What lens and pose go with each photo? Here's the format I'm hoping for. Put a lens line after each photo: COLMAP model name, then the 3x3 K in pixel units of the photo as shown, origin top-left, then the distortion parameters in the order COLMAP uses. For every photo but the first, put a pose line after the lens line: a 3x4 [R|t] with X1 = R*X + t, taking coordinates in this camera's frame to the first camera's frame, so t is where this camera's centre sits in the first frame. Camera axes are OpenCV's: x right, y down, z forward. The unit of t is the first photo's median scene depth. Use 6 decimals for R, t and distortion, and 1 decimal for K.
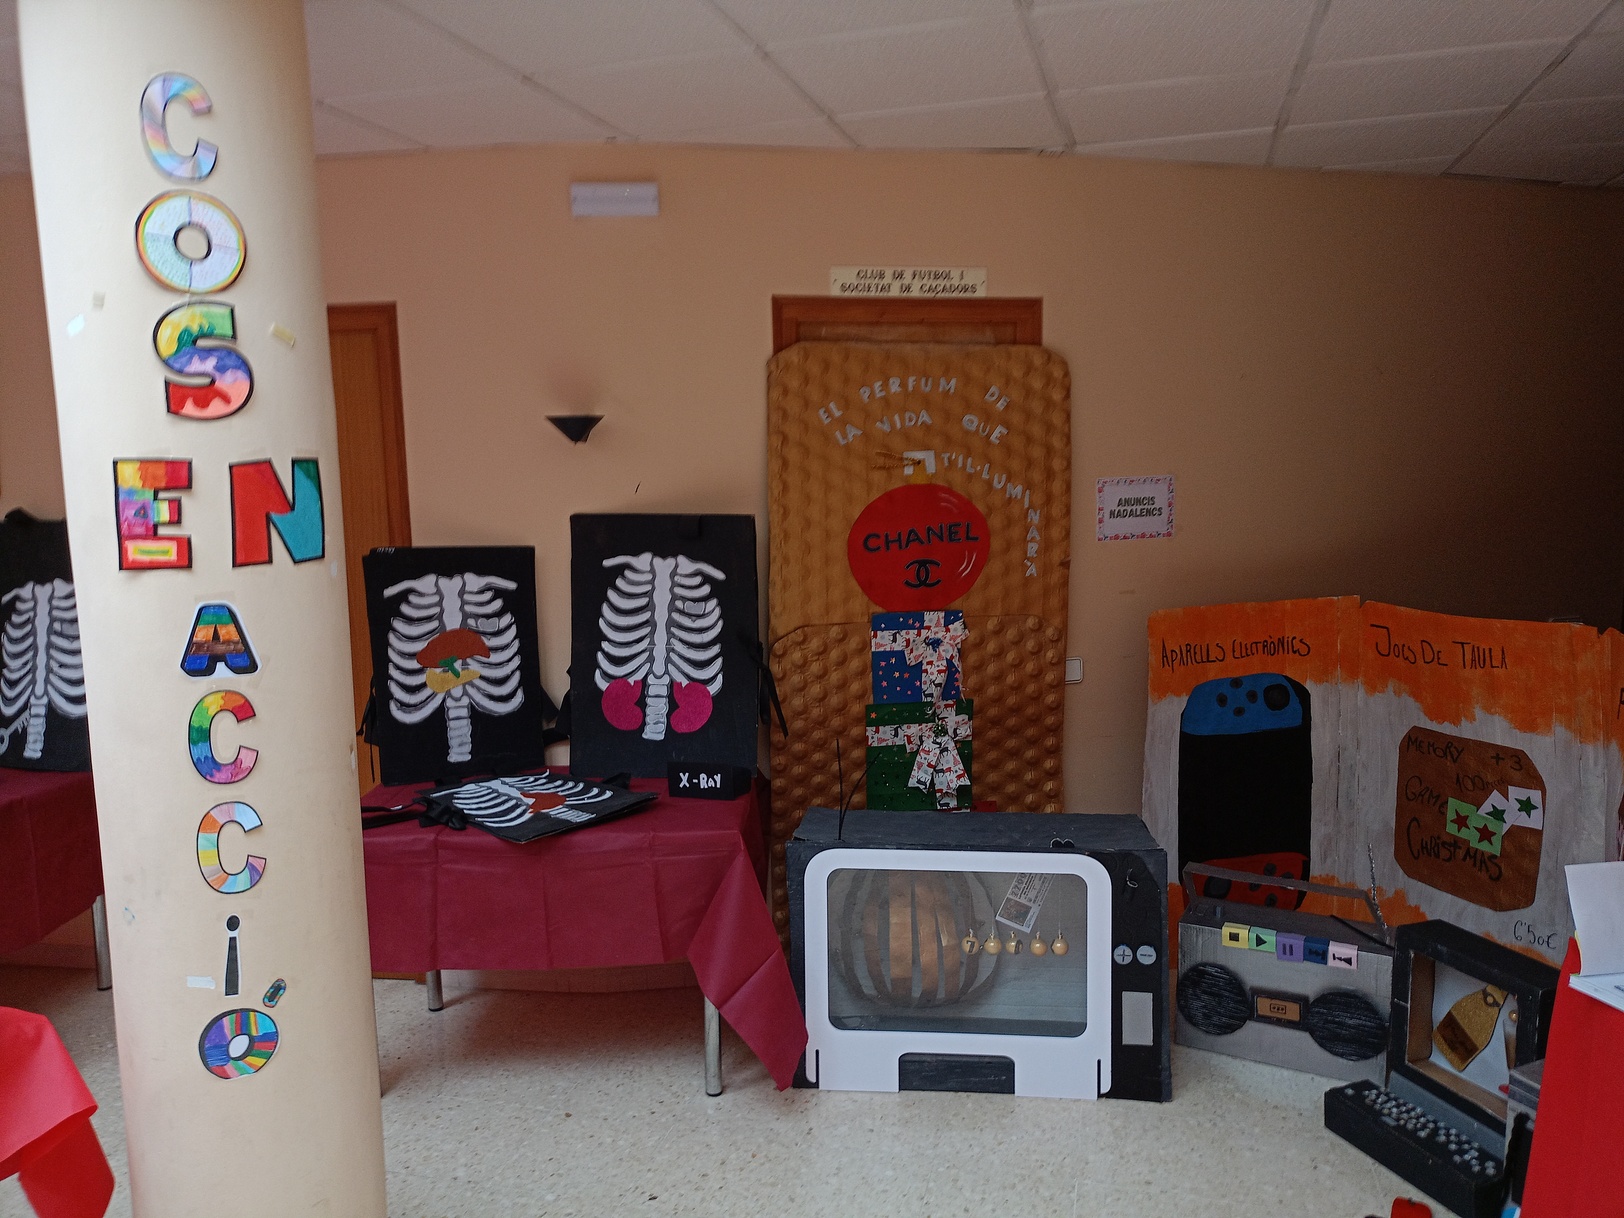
lens RADIAL K [[1176.8, 0, 811.0], [0, 1176.8, 608.3], [0, 0, 1]] dist [0.019000, -0.024273]
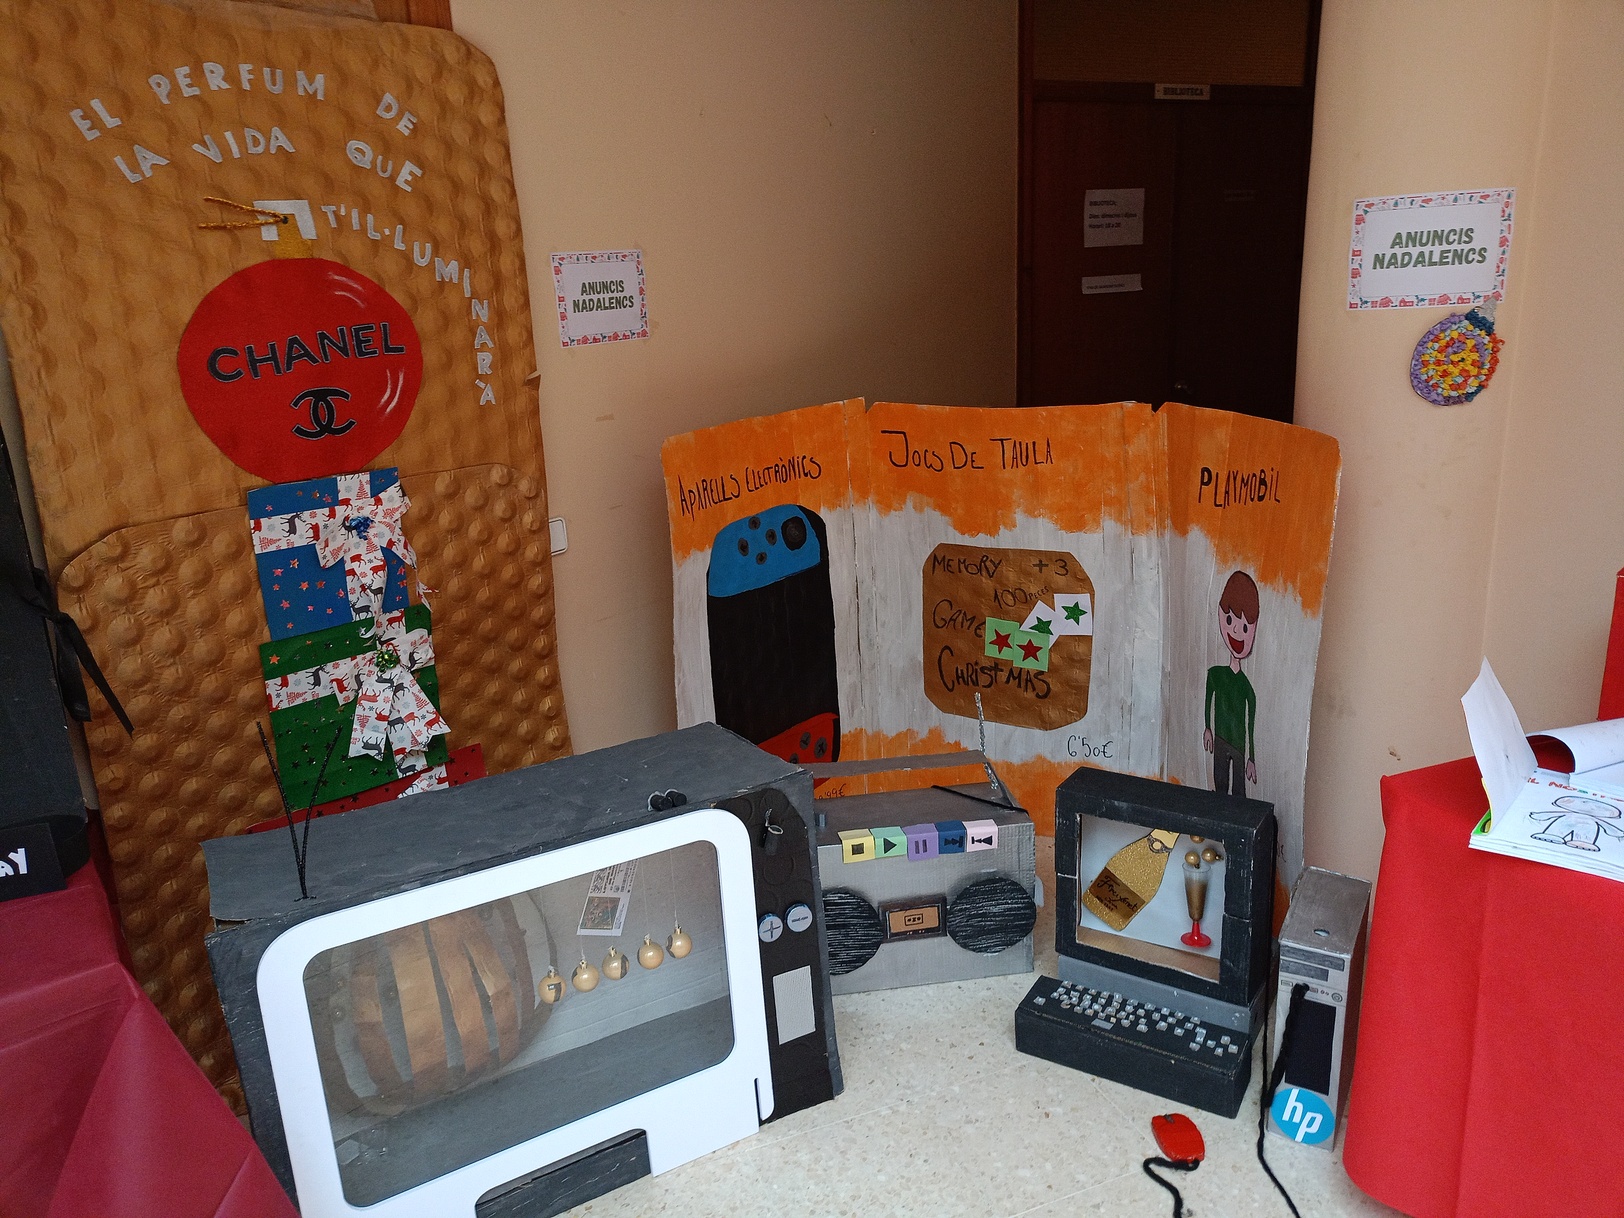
lens RADIAL K [[1176.8, 0, 811.5], [0, 1176.8, 613.6], [0, 0, 1]] dist [0.019000, -0.024273]
pose [[0.800053, -0.181891, 0.571692, -0.069419], [0.104606, 0.980628, 0.165608, -0.002734], [-0.590740, -0.072693, 0.803581, 0.368406]]
